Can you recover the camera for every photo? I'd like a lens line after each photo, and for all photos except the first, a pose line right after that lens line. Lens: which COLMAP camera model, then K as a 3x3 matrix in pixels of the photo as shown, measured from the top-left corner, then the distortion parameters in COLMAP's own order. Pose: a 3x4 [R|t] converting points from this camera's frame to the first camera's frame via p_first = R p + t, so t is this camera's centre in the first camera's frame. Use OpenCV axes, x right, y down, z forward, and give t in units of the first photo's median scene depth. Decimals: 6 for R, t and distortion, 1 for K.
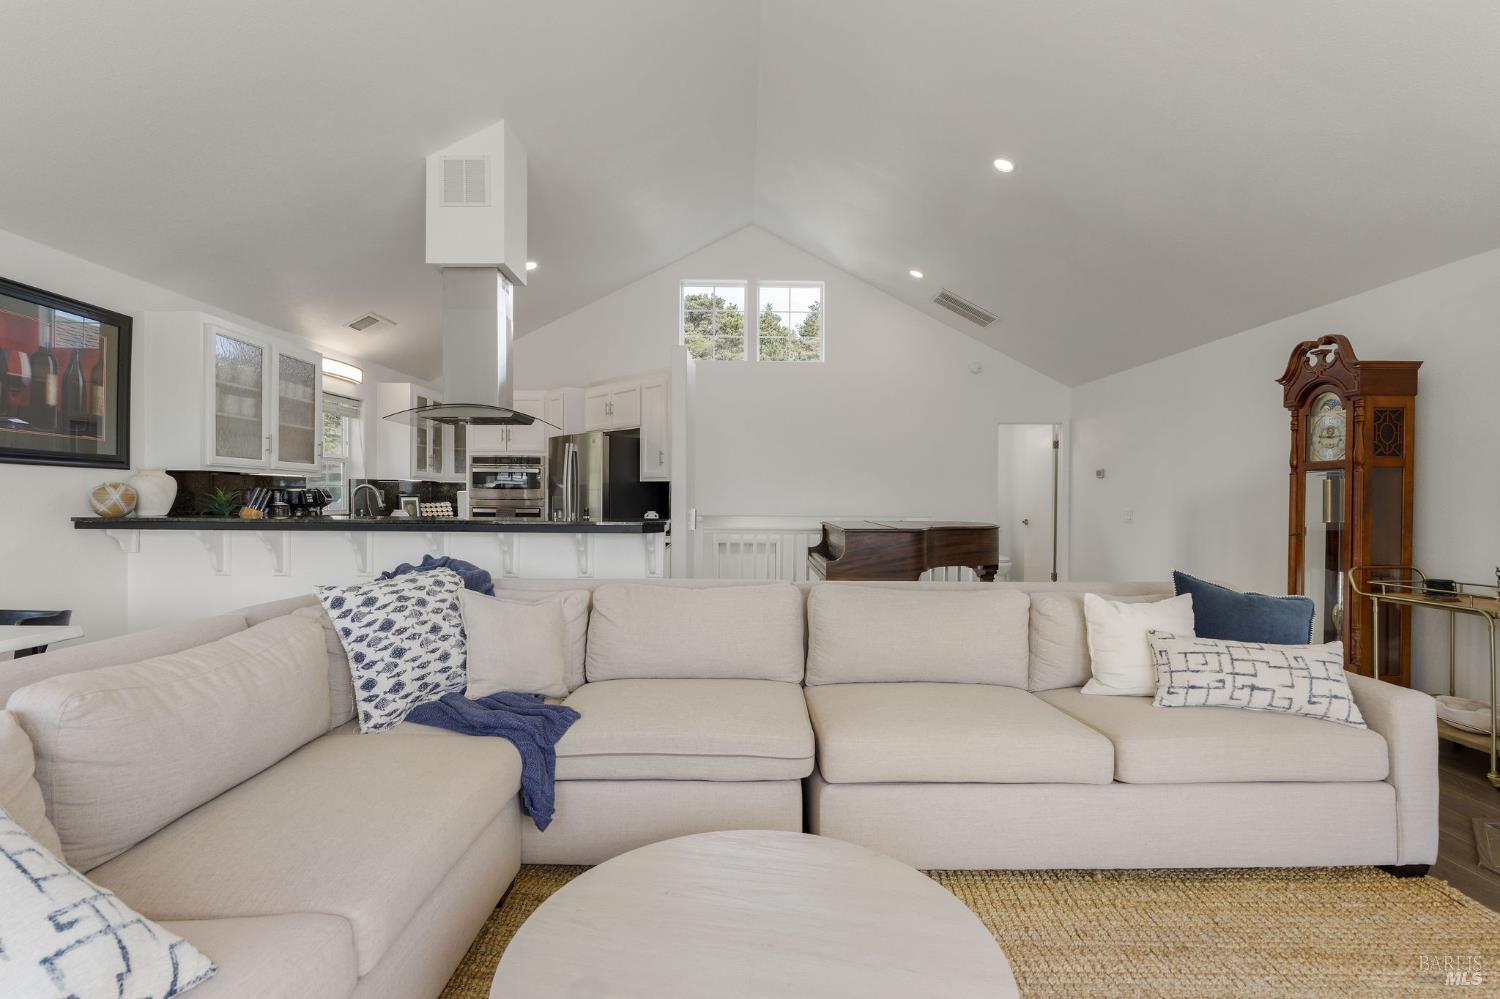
lens RADIAL K [[683.4, 0, 743.2], [0, 683.4, 497.6], [0, 0, 1]] dist [-0.005250, 0.002414]
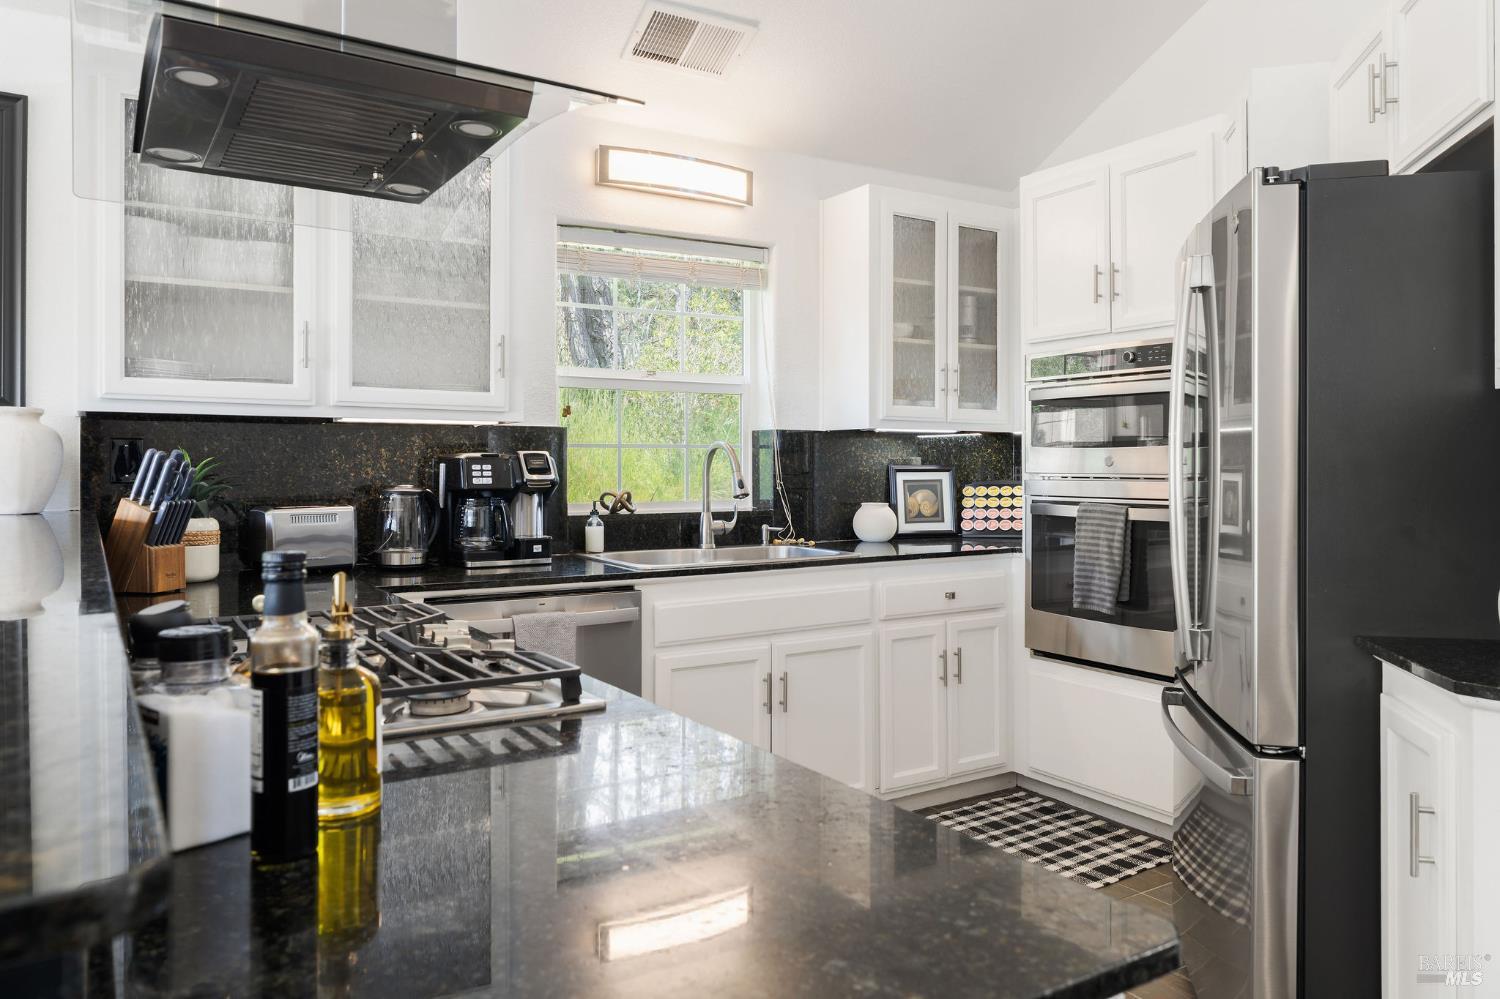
lens RADIAL K [[1061.9, 0, 772.1], [0, 1061.9, 467.8], [0, 0, 1]] dist [-0.000670, -0.000434]
pose [[0.538694, -0.001959, -0.842499, 0.003396], [0.000729, 0.999998, -0.001860, -0.003709], [0.842501, 0.000388, 0.538694, 1.097976]]
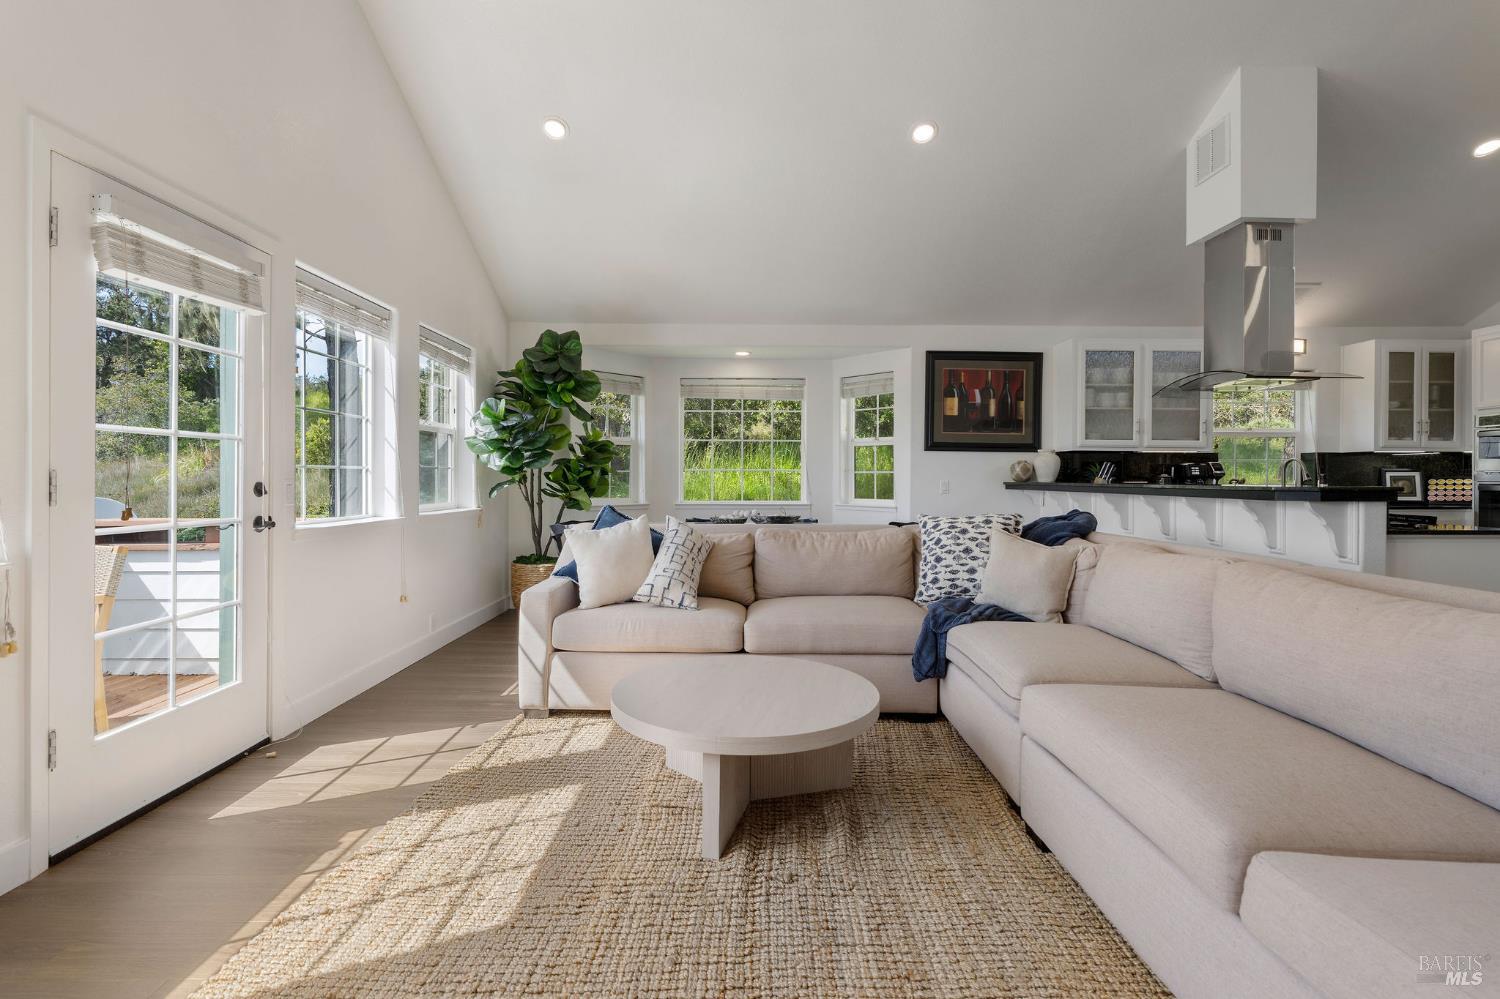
lens RADIAL K [[683.4, 0, 751.3], [0, 683.4, 479.9], [0, 0, 1]] dist [-0.005250, 0.002414]
pose [[0.007400, -0.004331, -0.999963, 0.665737], [-0.006069, 0.999972, -0.004376, 0.034262], [0.999954, 0.006101, 0.007374, 0.352619]]
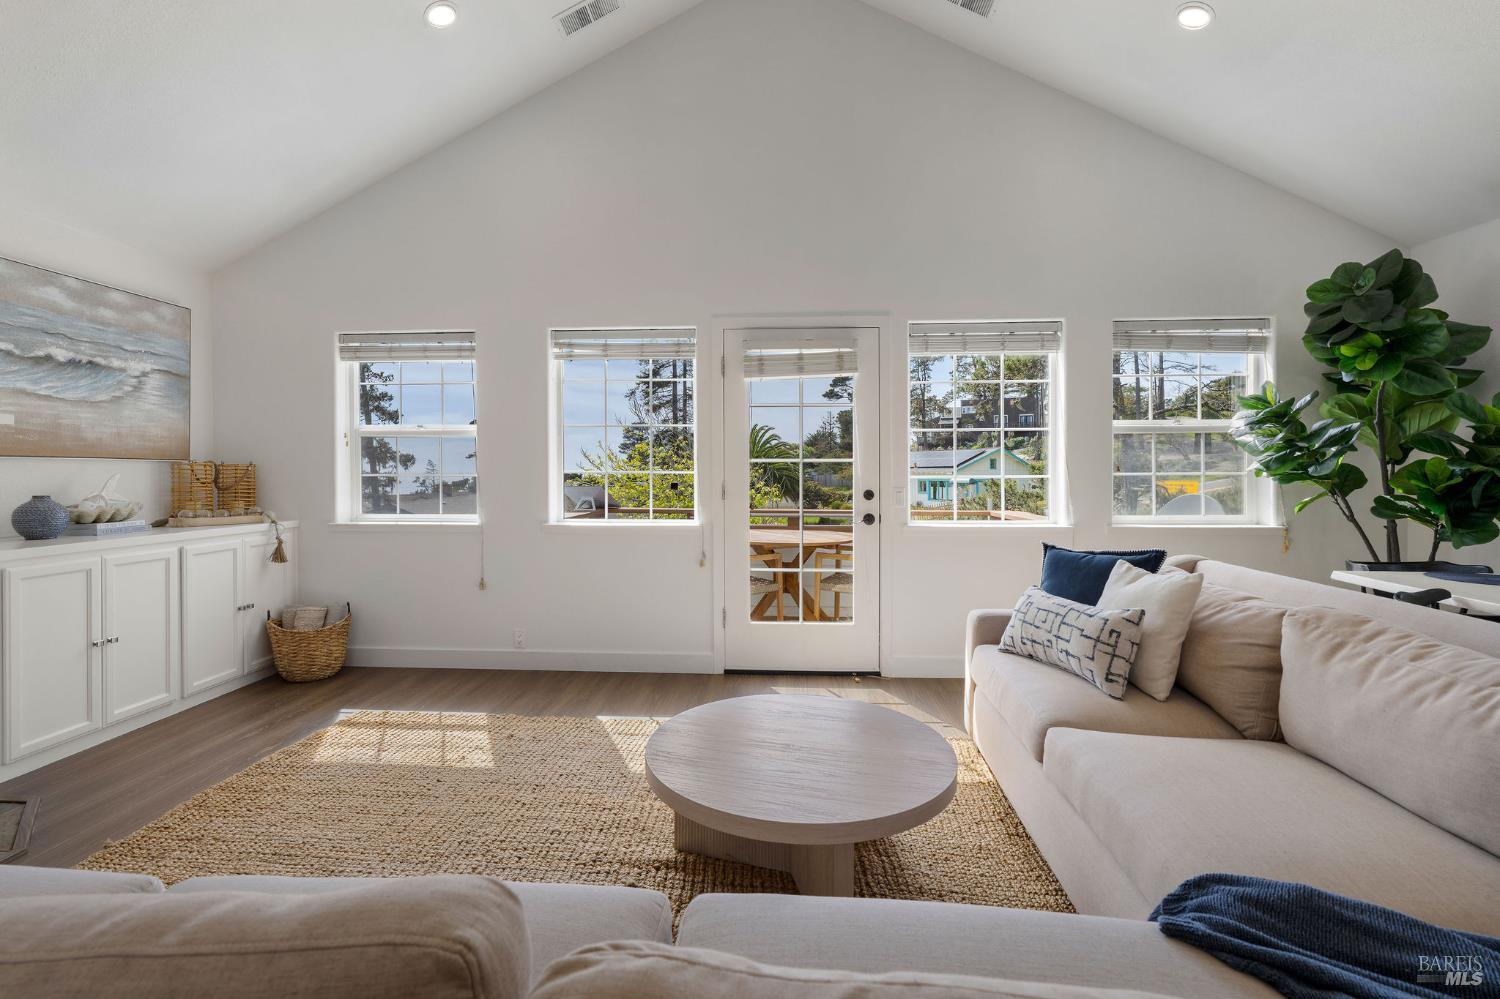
lens RADIAL K [[683.4, 0, 747.1], [0, 683.4, 479.6], [0, 0, 1]] dist [-0.005250, 0.002414]
pose [[-0.997683, -0.004285, 0.067903, 0.005335], [-0.003150, 0.999854, 0.016801, 0.001622], [-0.067965, 0.016549, -0.997550, 0.925720]]
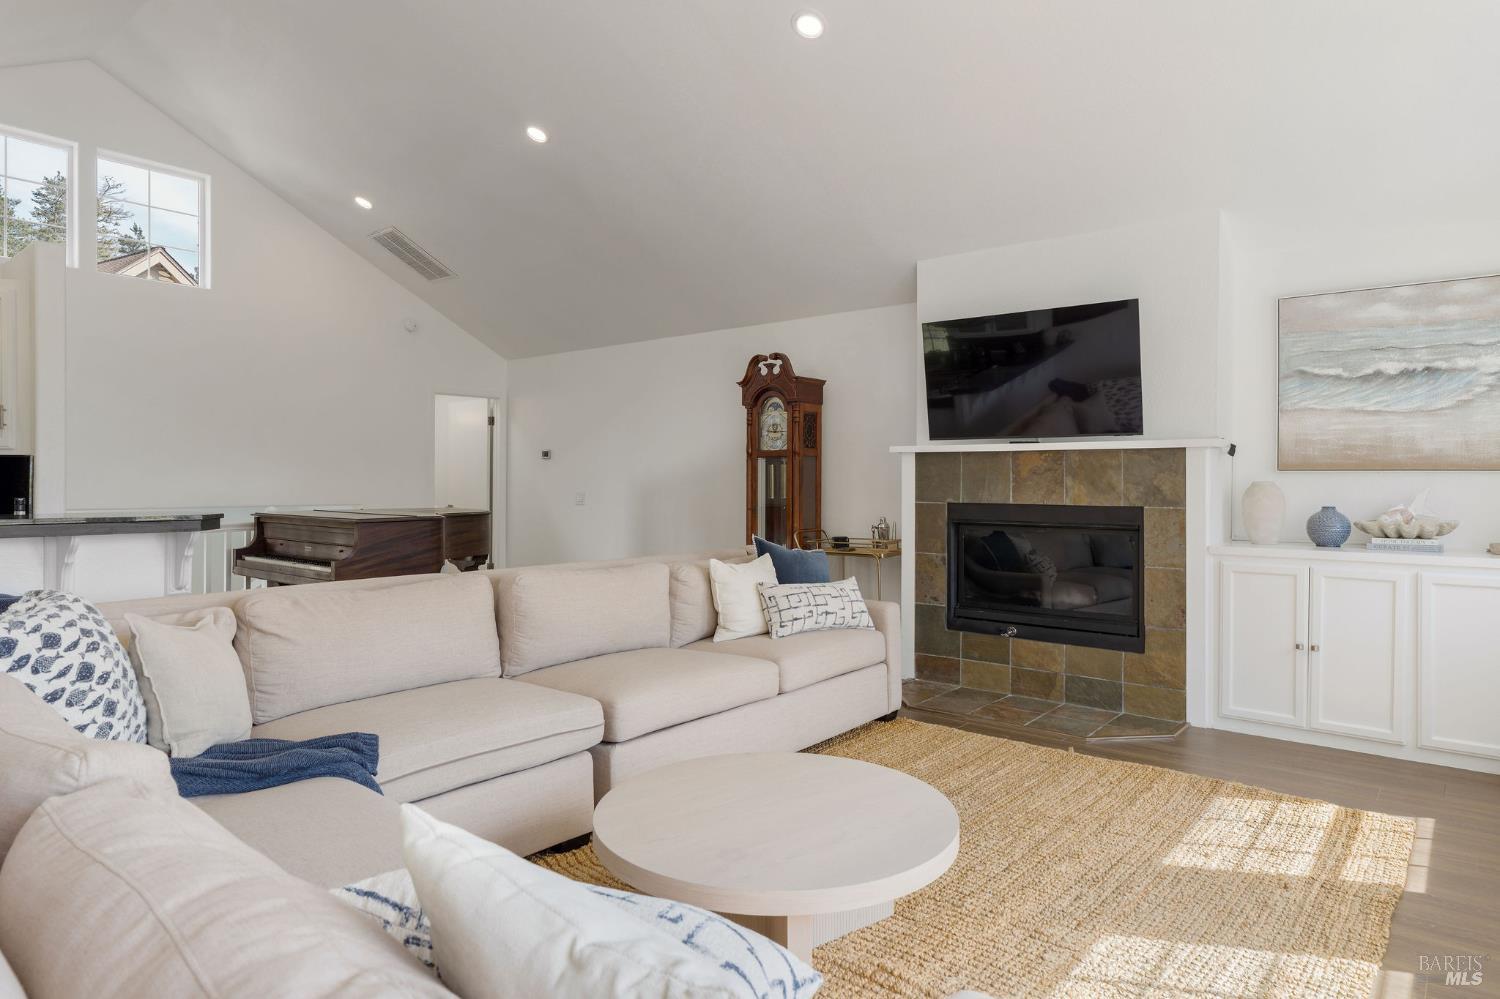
lens RADIAL K [[888.8, 0, 744.7], [0, 888.8, 479.8], [0, 0, 1]] dist [-0.009121, 0.001104]
pose [[0.643481, -0.002819, 0.765457, -0.488121], [0.002384, 0.999996, 0.001678, -0.001237], [-0.765459, 0.000745, 0.643485, -0.036525]]
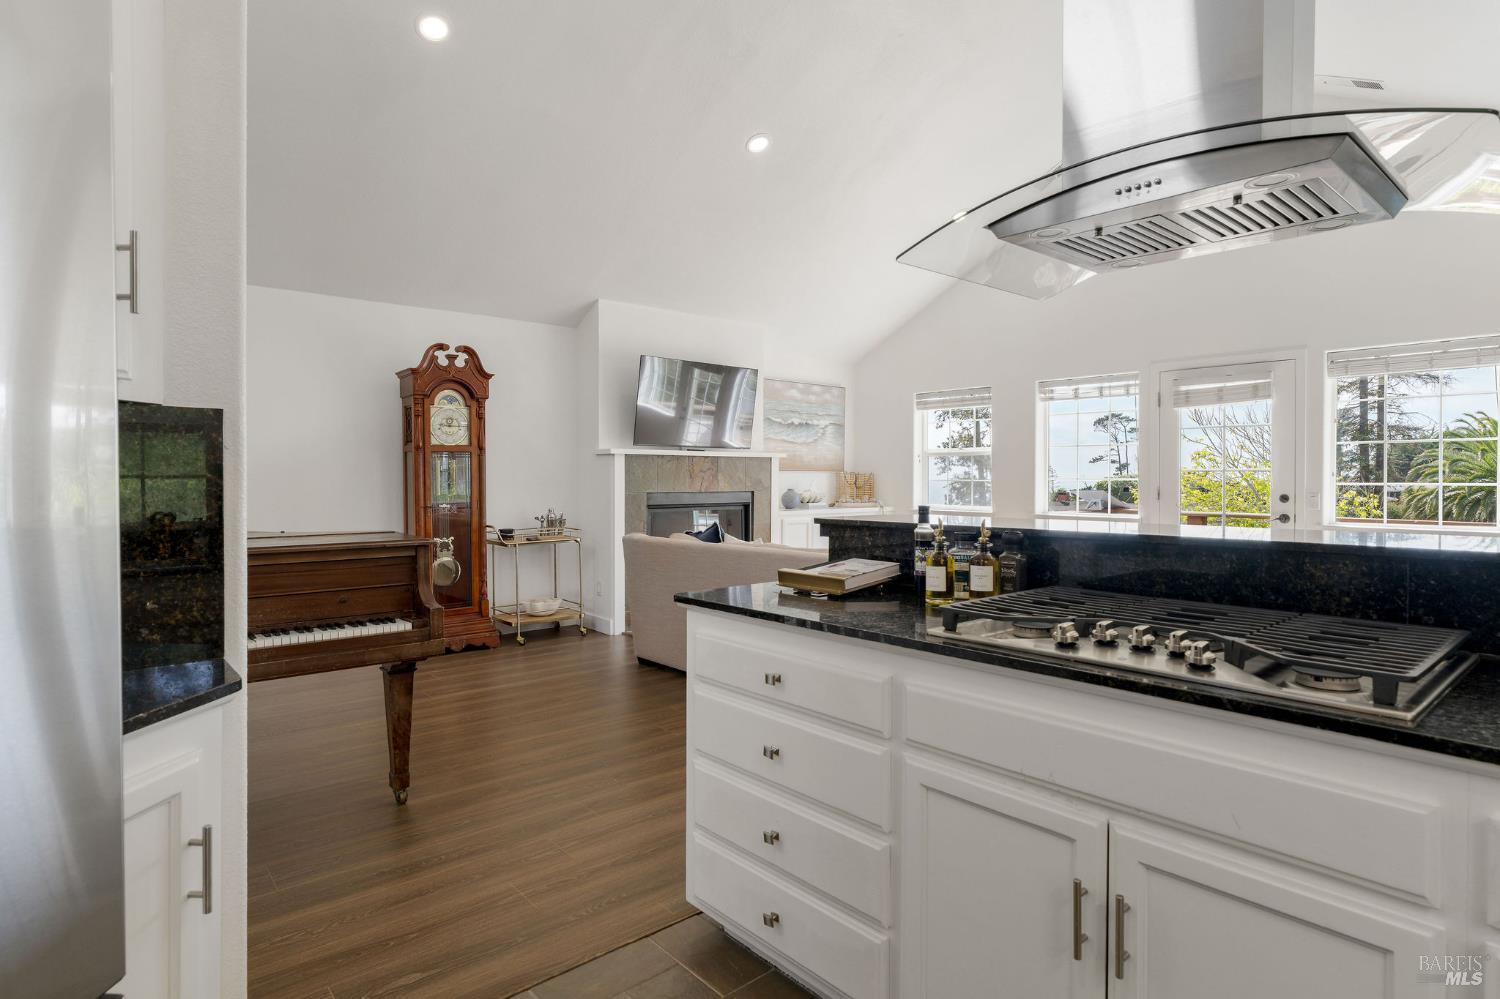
lens RADIAL K [[807.2, 0, 746.2], [0, 807.2, 488.8], [0, 0, 1]] dist [0.001088, 0.001234]
pose [[-0.646586, -0.016681, 0.762659, -0.648423], [-0.001612, 0.999789, 0.020501, -0.005589], [-0.762839, 0.012026, -0.646476, 1.644326]]
